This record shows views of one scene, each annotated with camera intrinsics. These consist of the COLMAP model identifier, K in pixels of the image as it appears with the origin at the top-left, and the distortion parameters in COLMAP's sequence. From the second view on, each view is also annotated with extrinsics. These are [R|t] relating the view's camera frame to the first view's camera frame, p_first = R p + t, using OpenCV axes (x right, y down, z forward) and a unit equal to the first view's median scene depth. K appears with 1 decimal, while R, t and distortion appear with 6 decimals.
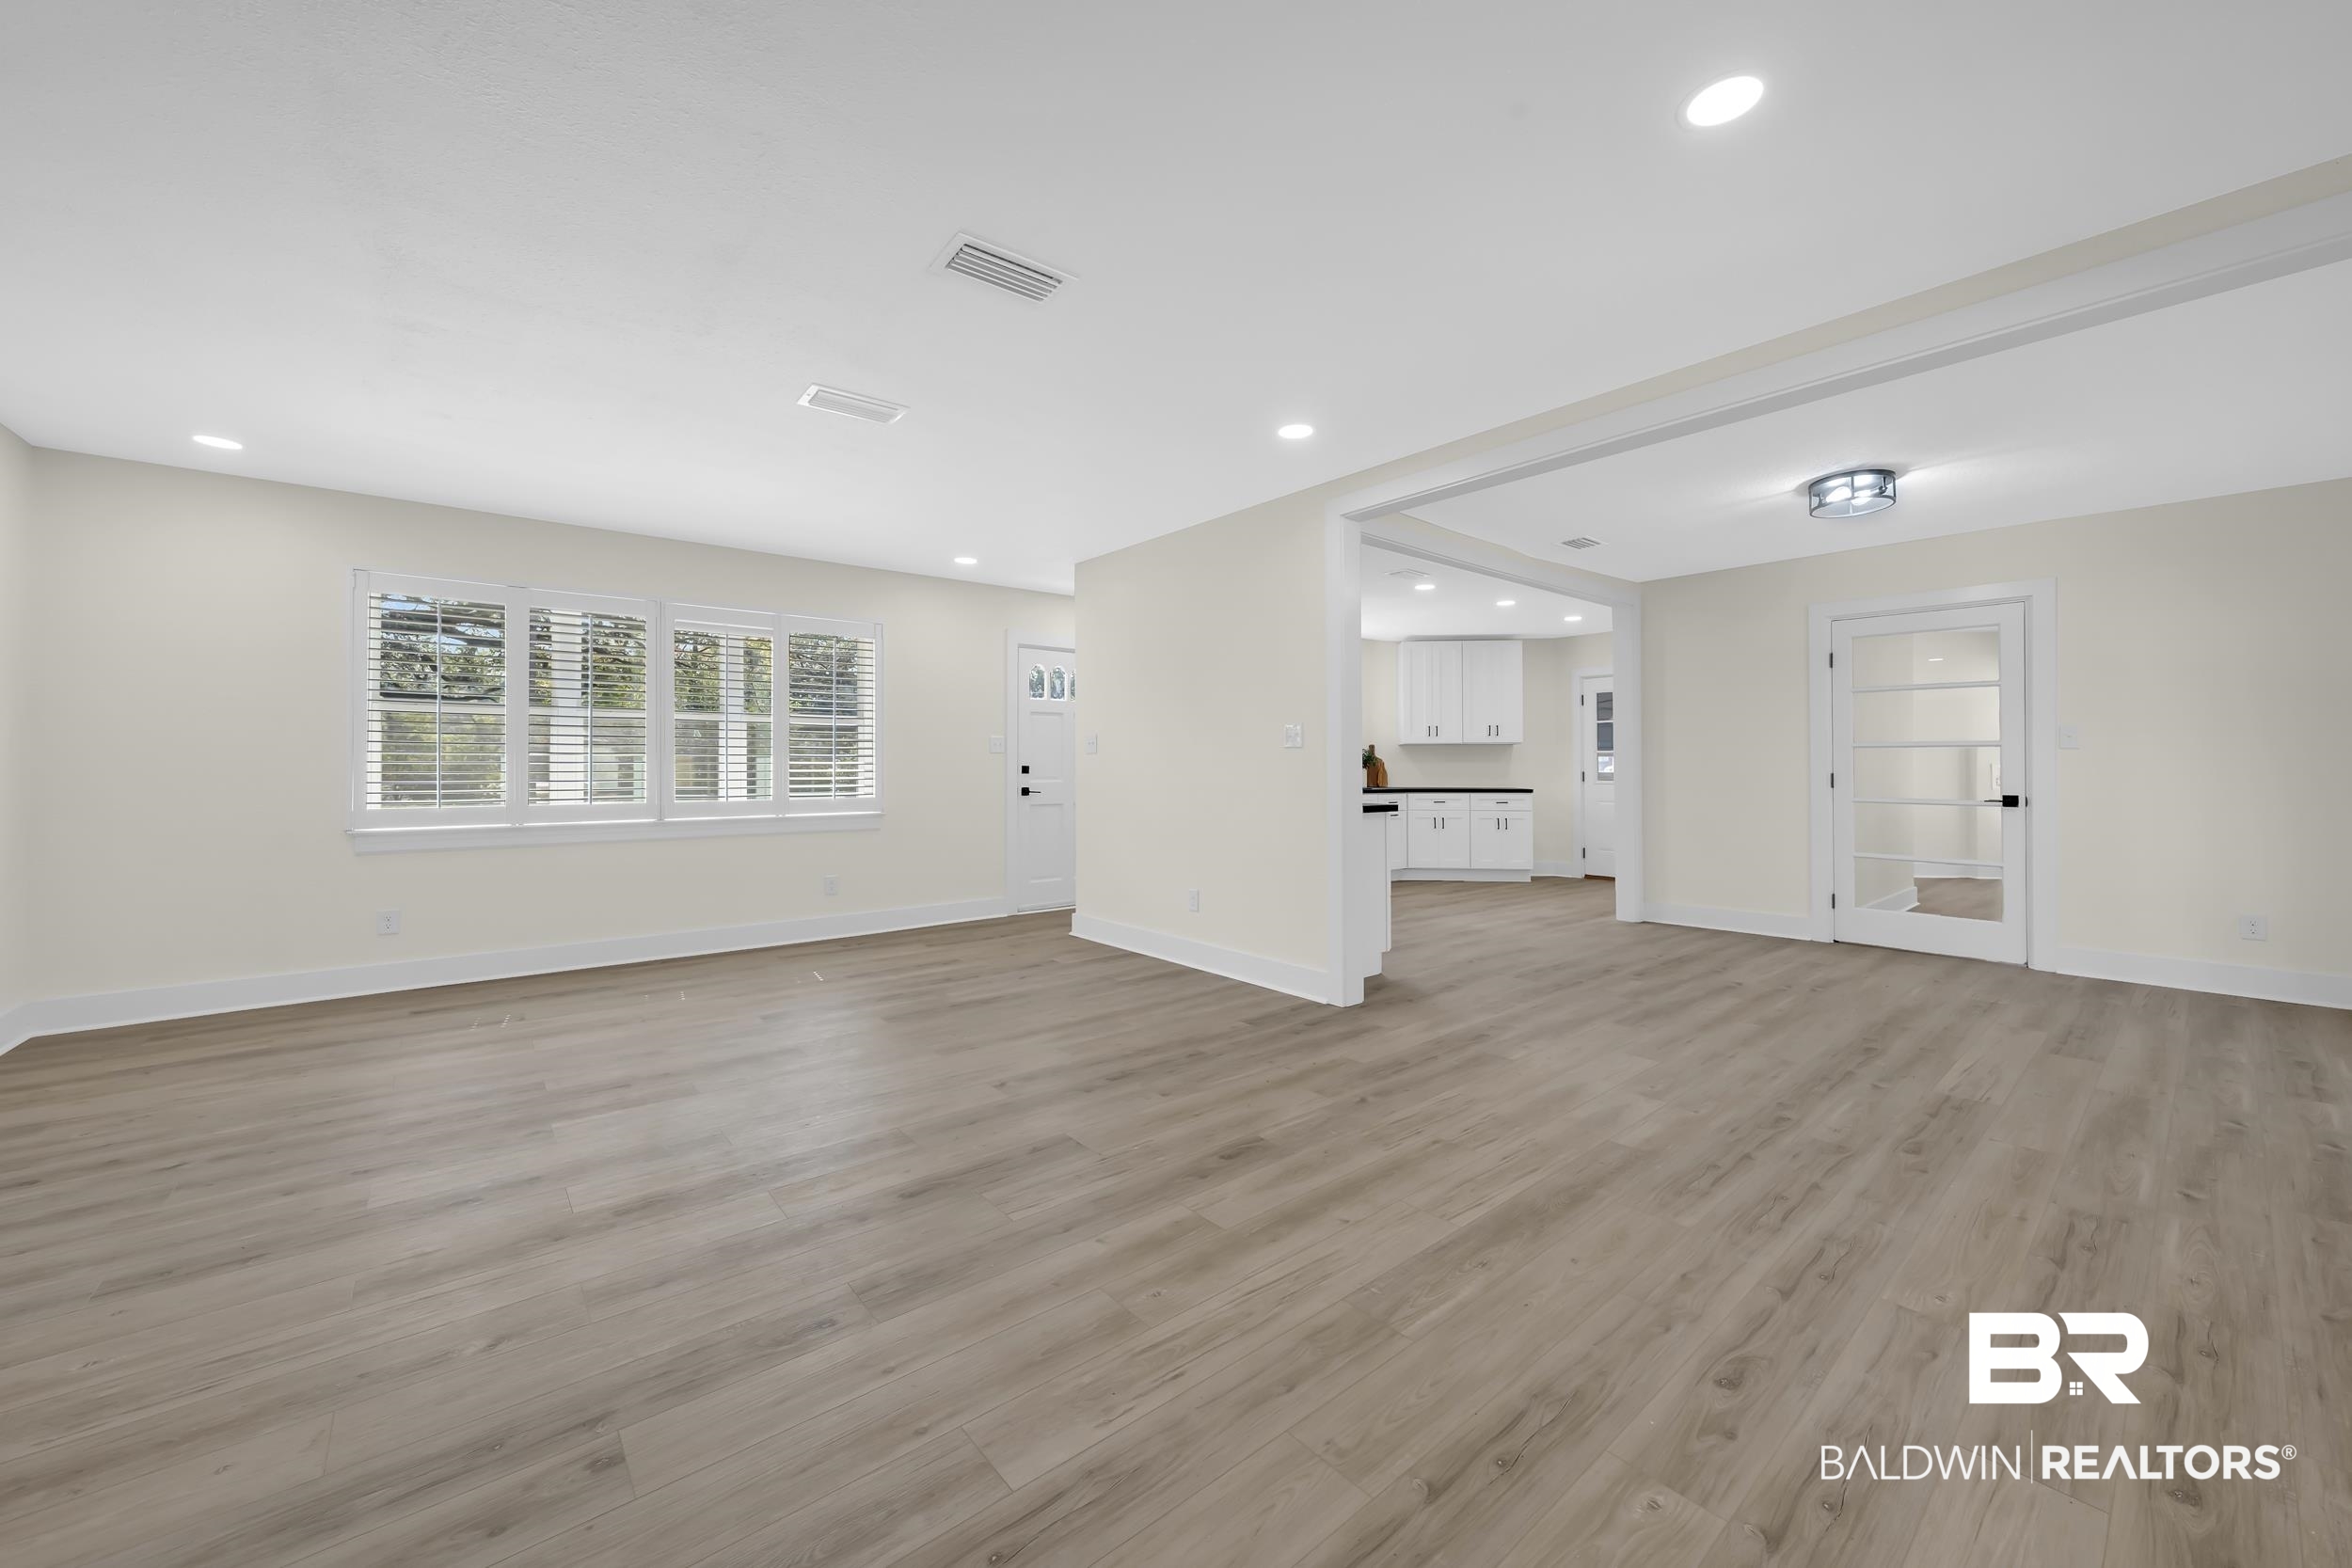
lens RADIAL K [[906.7, 0, 1197.8], [0, 906.7, 745.8], [0, 0, 1]] dist [-0.002655, -0.000050]
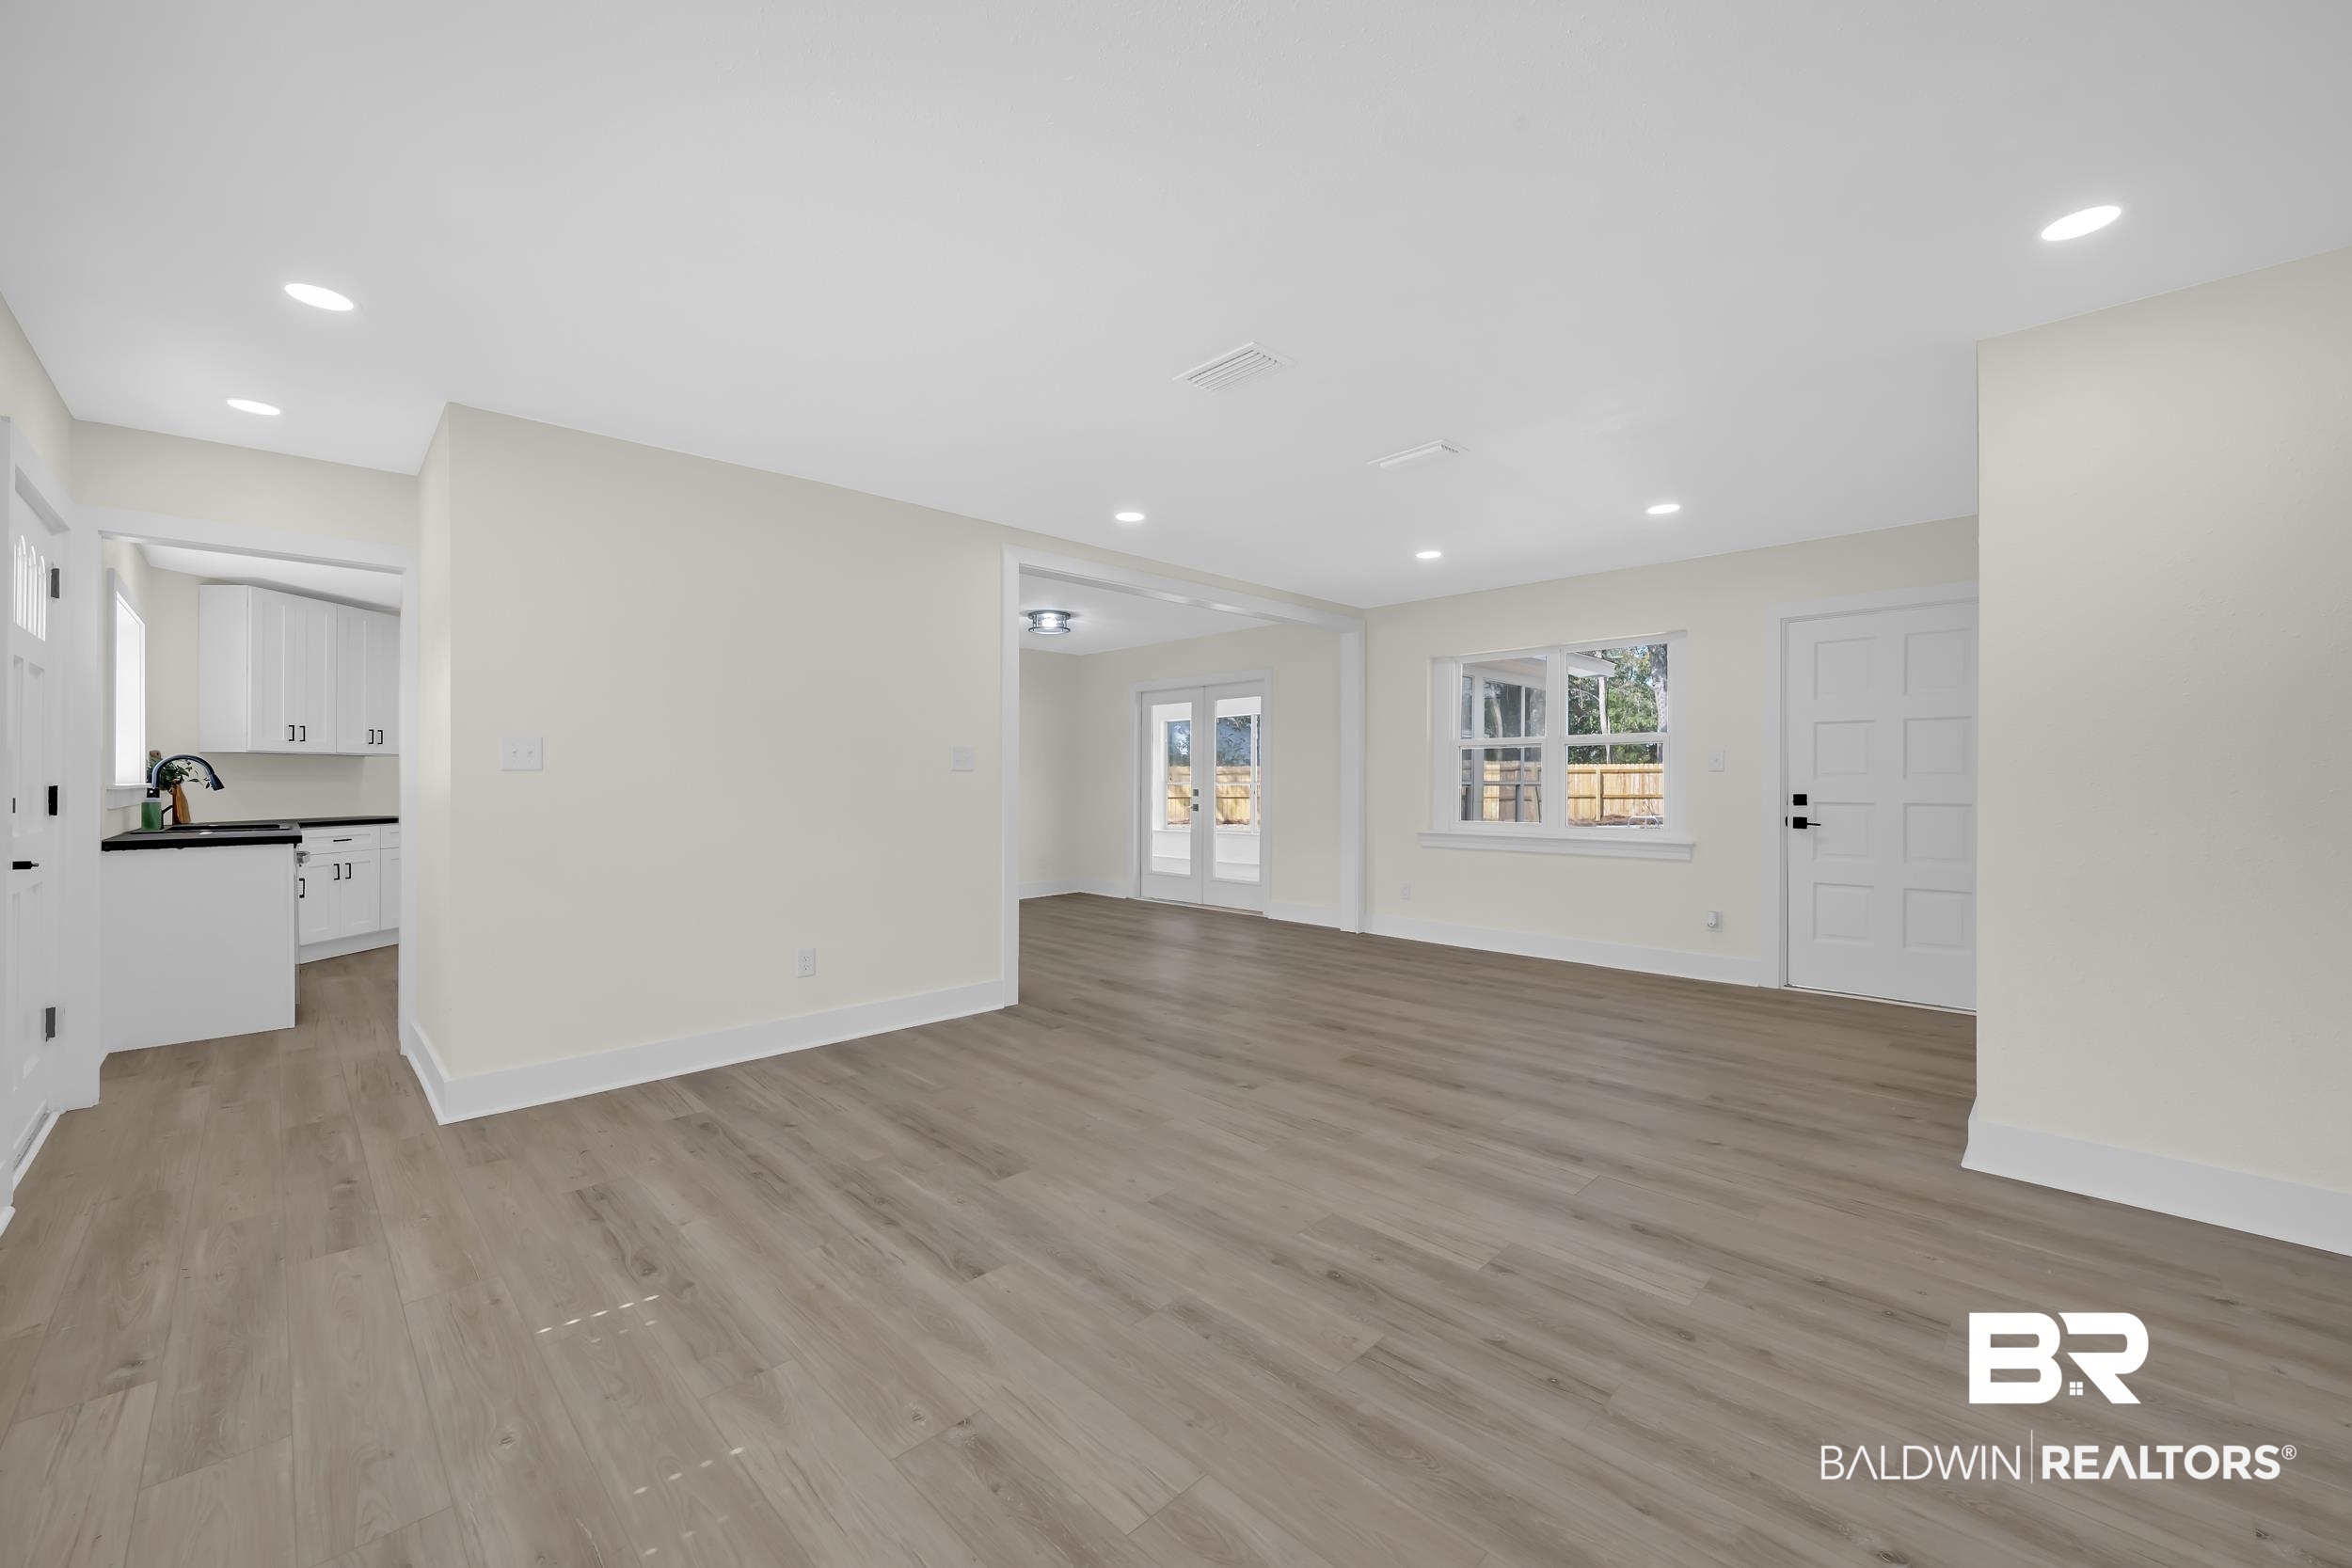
lens RADIAL K [[906.7, 0, 1174.6], [0, 906.7, 783.2], [0, 0, 1]] dist [-0.002655, -0.000050]
pose [[-0.081922, -0.008264, 0.996604, -1.400031], [-0.023336, 0.999707, 0.006372, -0.000490], [-0.996366, -0.022735, -0.082091, 1.273658]]
